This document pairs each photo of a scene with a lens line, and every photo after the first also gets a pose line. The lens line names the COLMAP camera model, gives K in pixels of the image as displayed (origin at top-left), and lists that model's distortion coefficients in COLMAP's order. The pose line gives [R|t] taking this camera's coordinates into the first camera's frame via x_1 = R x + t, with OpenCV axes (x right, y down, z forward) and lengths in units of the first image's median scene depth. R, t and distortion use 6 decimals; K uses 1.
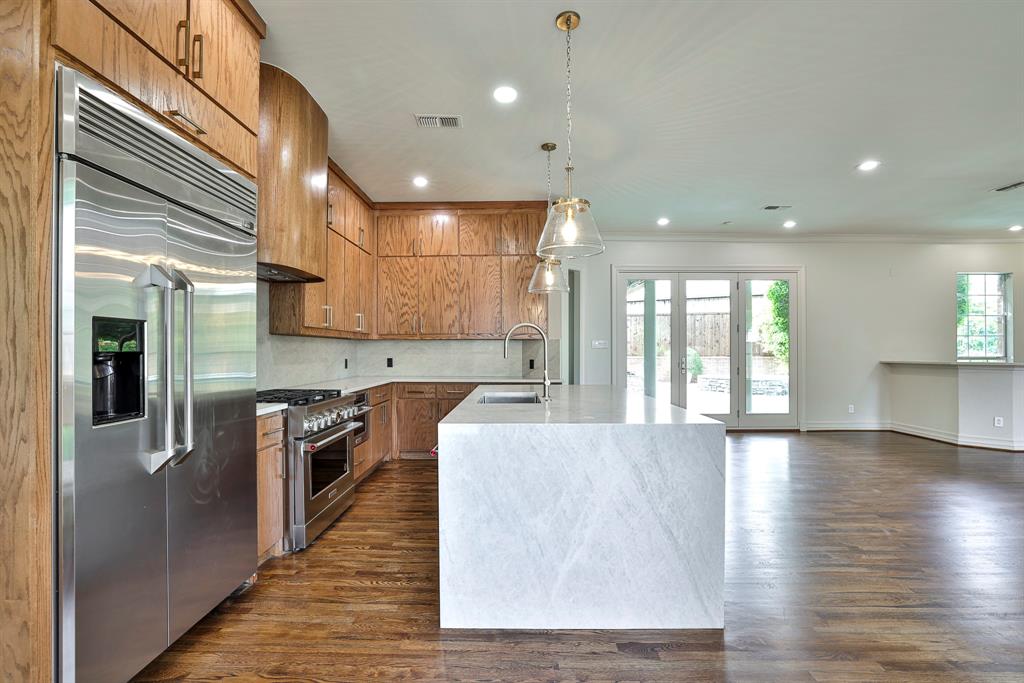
lens RADIAL K [[472.3, 0, 506.6], [0, 472.3, 348.5], [0, 0, 1]] dist [-0.054712, 0.017247]
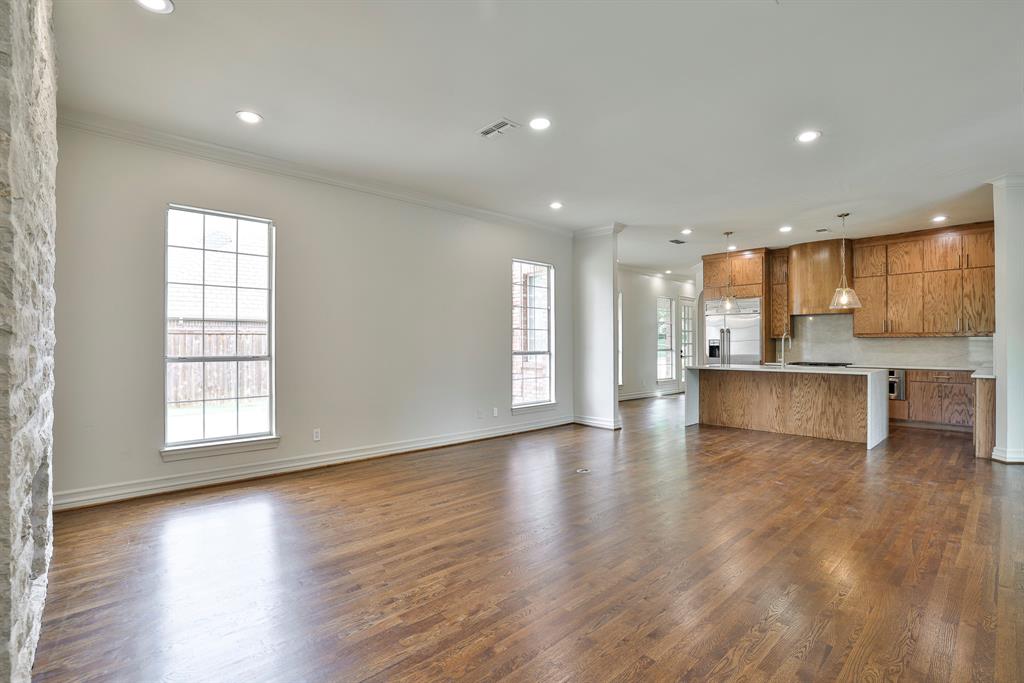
lens RADIAL K [[469.2, 0, 512.0], [0, 469.2, 341.5], [0, 0, 1]] dist [-0.038771, 0.016441]
pose [[-0.718960, -0.005405, -0.695030, 1.428809], [0.002694, 0.999941, -0.010563, 0.003313], [0.695046, -0.009467, -0.718903, 0.974039]]
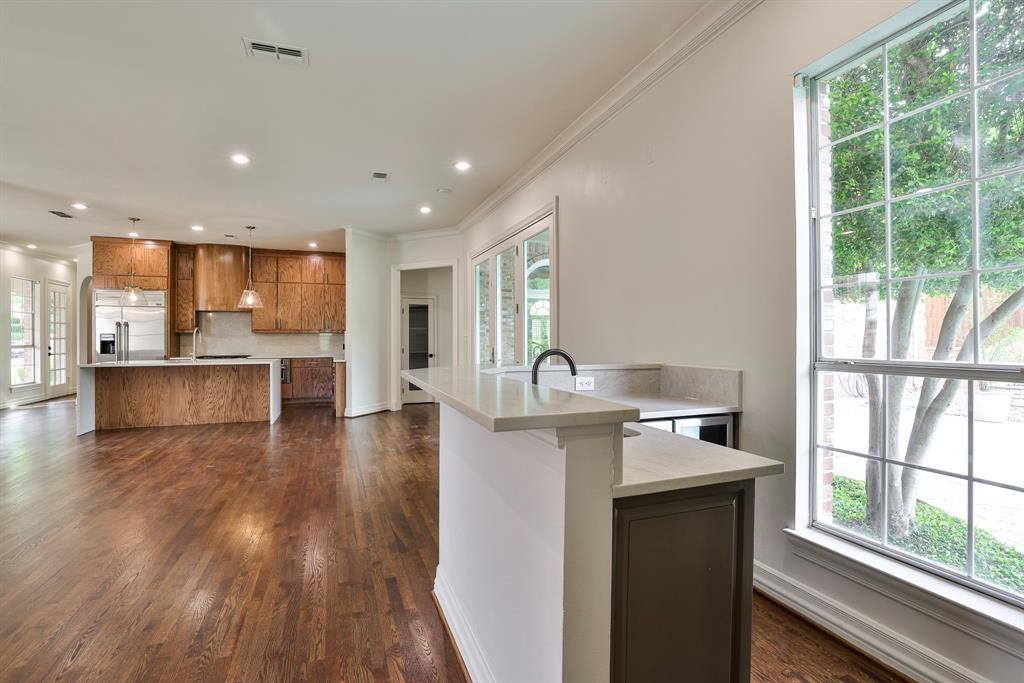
lens RADIAL K [[464.7, 0, 497.0], [0, 464.7, 337.2], [0, 0, 1]] dist [-0.040410, 0.015723]
pose [[0.353827, -0.004125, -0.935302, 1.529022], [0.007277, 0.999972, -0.001657, 0.003179], [0.935283, -0.006219, 0.353847, 0.920968]]
